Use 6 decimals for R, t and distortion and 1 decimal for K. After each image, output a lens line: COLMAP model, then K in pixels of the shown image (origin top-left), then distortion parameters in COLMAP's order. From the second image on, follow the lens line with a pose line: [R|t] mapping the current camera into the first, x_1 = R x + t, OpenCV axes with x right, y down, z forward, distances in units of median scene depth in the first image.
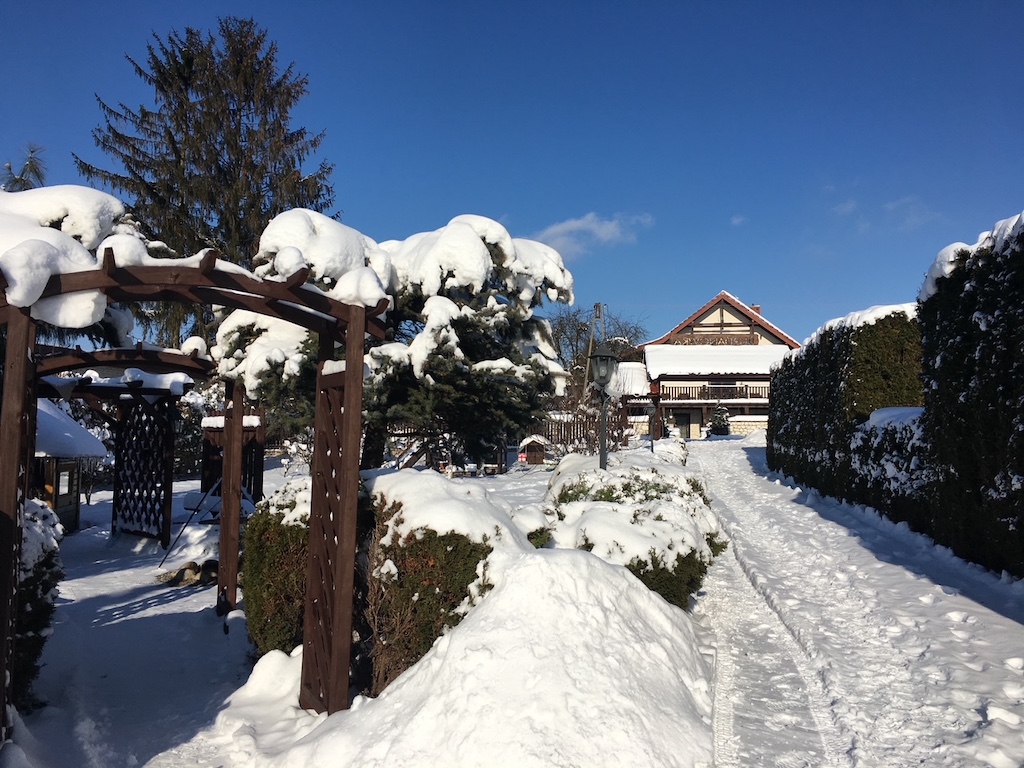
lens RADIAL K [[873.6, 0, 513.2], [0, 873.6, 380.9], [0, 0, 1]] dist [0.127685, -0.167219]
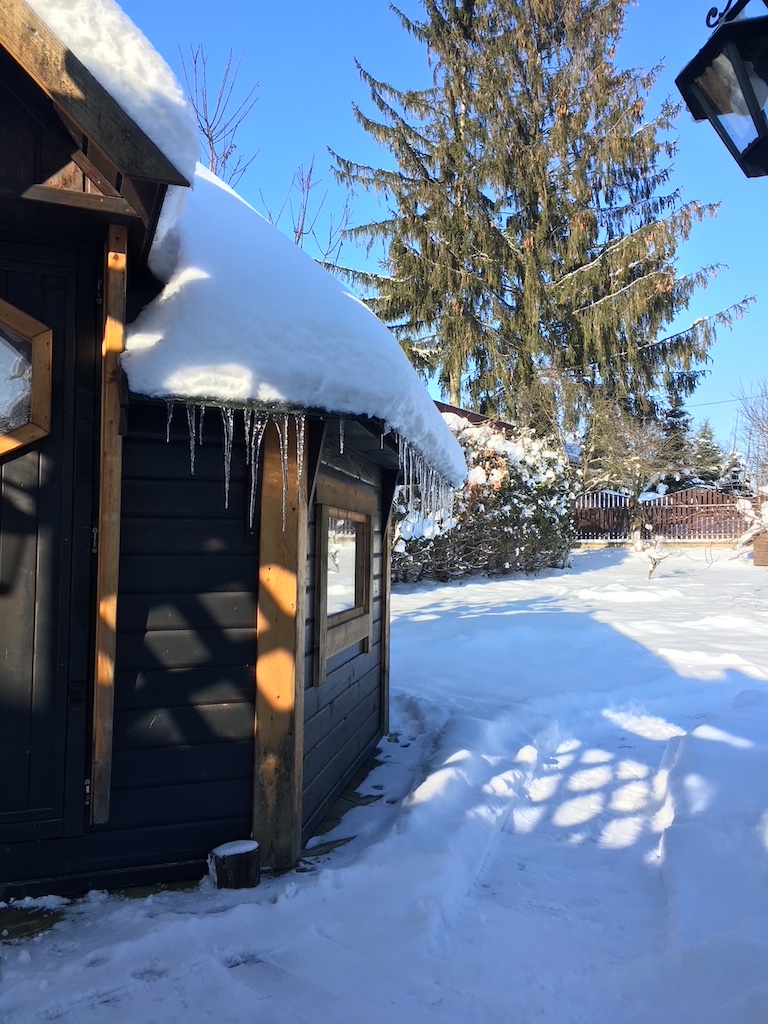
lens RADIAL K [[873.6, 0, 385.5], [0, 873.6, 512.1], [0, 0, 1]] dist [0.127685, -0.167219]
pose [[0.922255, -0.009043, -0.386475, -0.161638], [0.019870, 0.999514, 0.024030, 0.038088], [0.386070, -0.029842, 0.921987, 0.317160]]
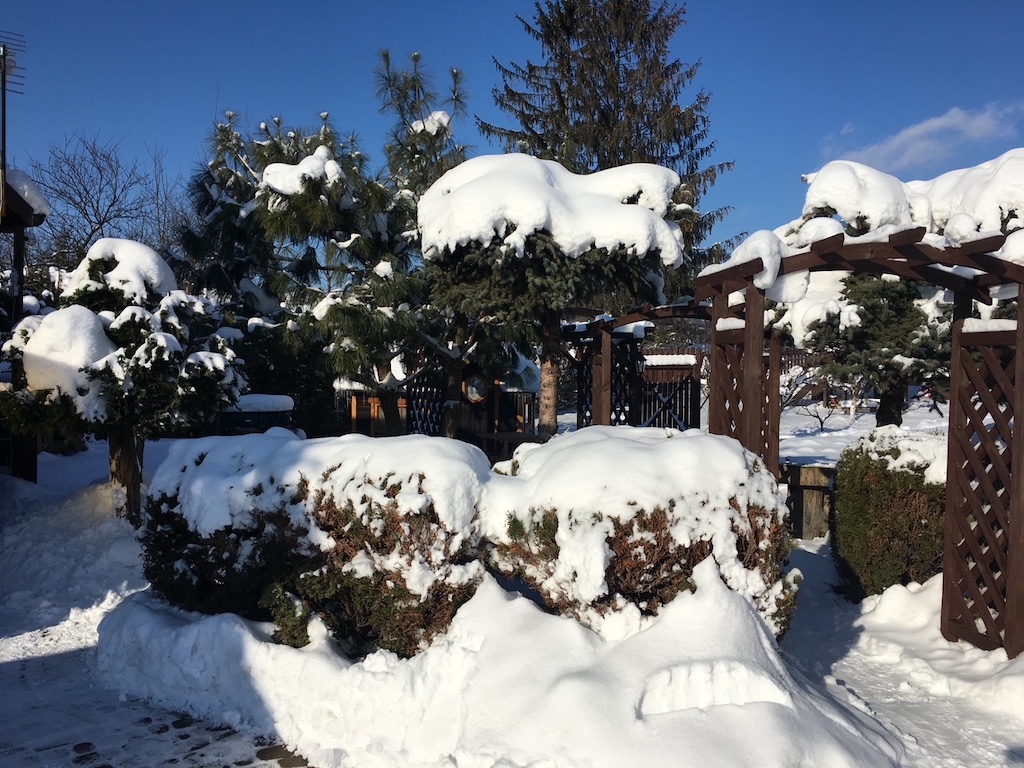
lens RADIAL K [[873.6, 0, 513.2], [0, 873.6, 380.9], [0, 0, 1]] dist [0.127685, -0.167219]
pose [[0.926595, 0.001410, -0.376057, -0.036777], [0.028338, 0.996888, 0.073560, -0.004955], [0.374991, -0.078817, 0.923672, -0.021053]]
